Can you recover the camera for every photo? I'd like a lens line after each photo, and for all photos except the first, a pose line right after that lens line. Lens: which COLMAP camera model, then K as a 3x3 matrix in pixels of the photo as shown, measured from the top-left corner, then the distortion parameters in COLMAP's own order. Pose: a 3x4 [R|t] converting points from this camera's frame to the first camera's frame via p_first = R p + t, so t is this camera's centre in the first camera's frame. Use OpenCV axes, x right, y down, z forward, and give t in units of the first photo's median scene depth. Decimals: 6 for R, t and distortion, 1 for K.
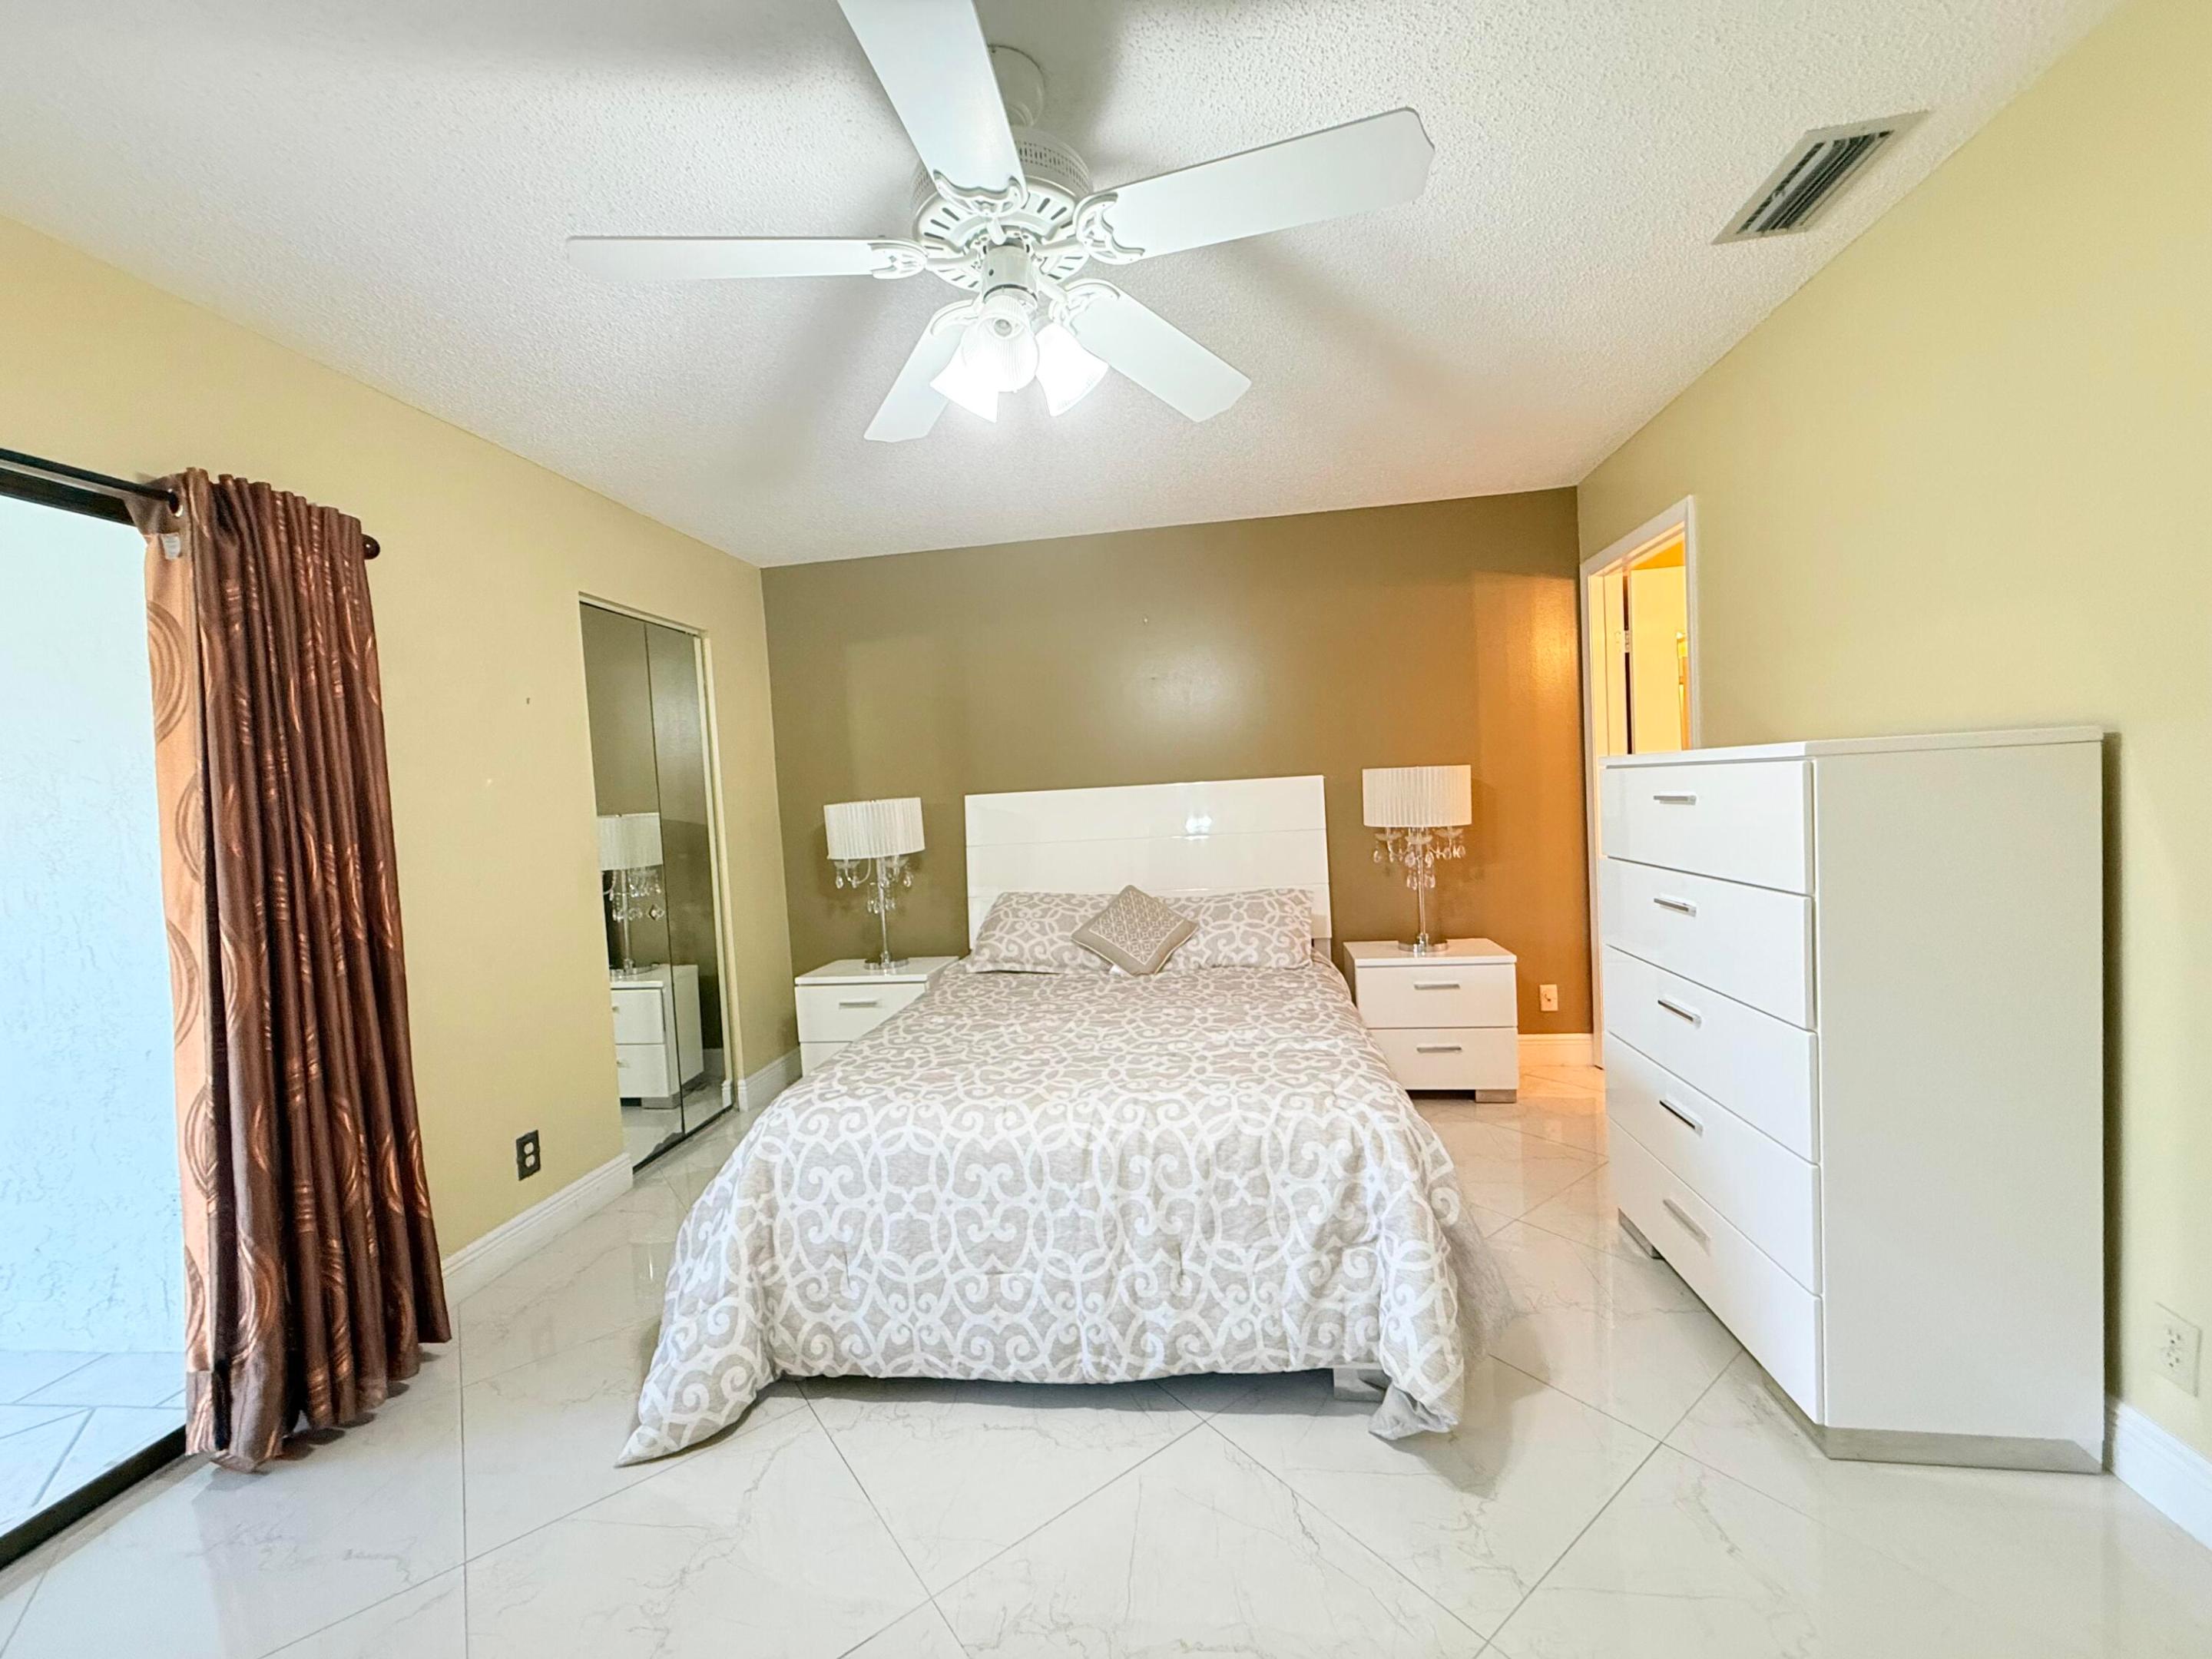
lens RADIAL K [[885.3, 0, 1102.8], [0, 885.3, 830.0], [0, 0, 1]] dist [0.000097, 0.000234]
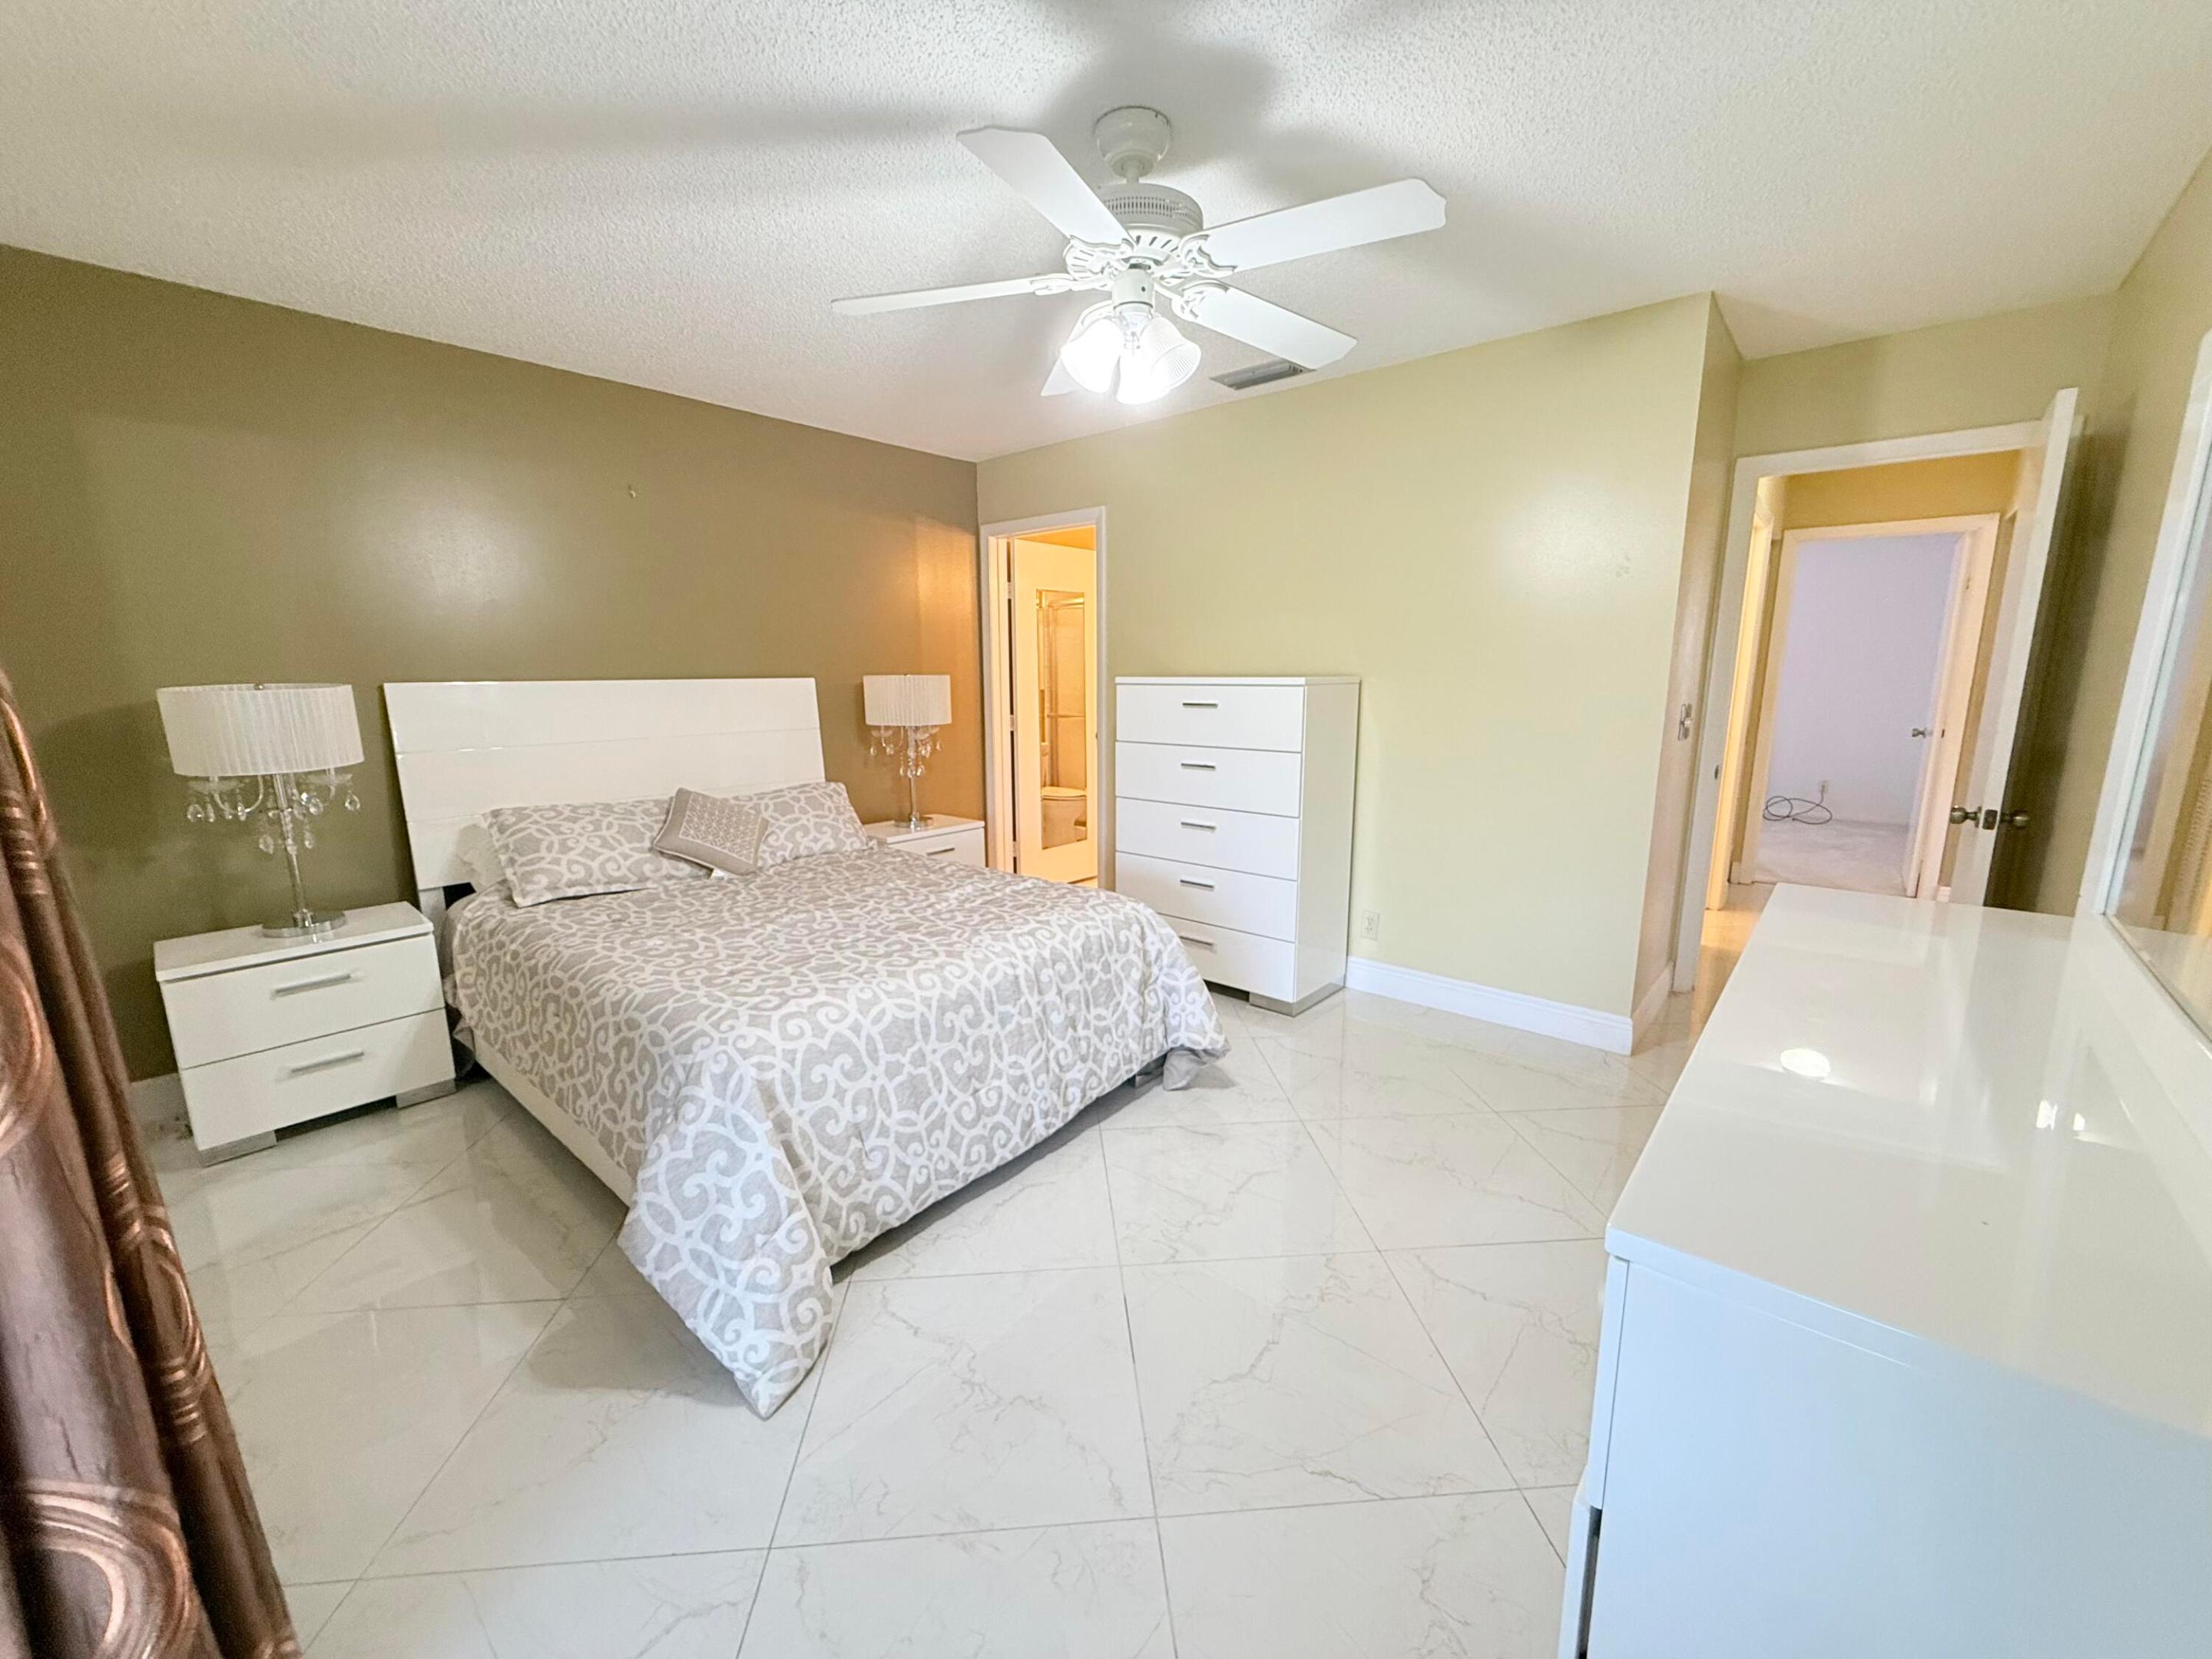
lens RADIAL K [[885.3, 0, 1102.8], [0, 885.3, 830.0], [0, 0, 1]] dist [0.000097, 0.000234]
pose [[0.532177, -0.098996, 0.840825, -0.996823], [0.012125, 0.993930, 0.109348, 0.017869], [-0.846546, -0.047997, 0.530147, 0.233758]]
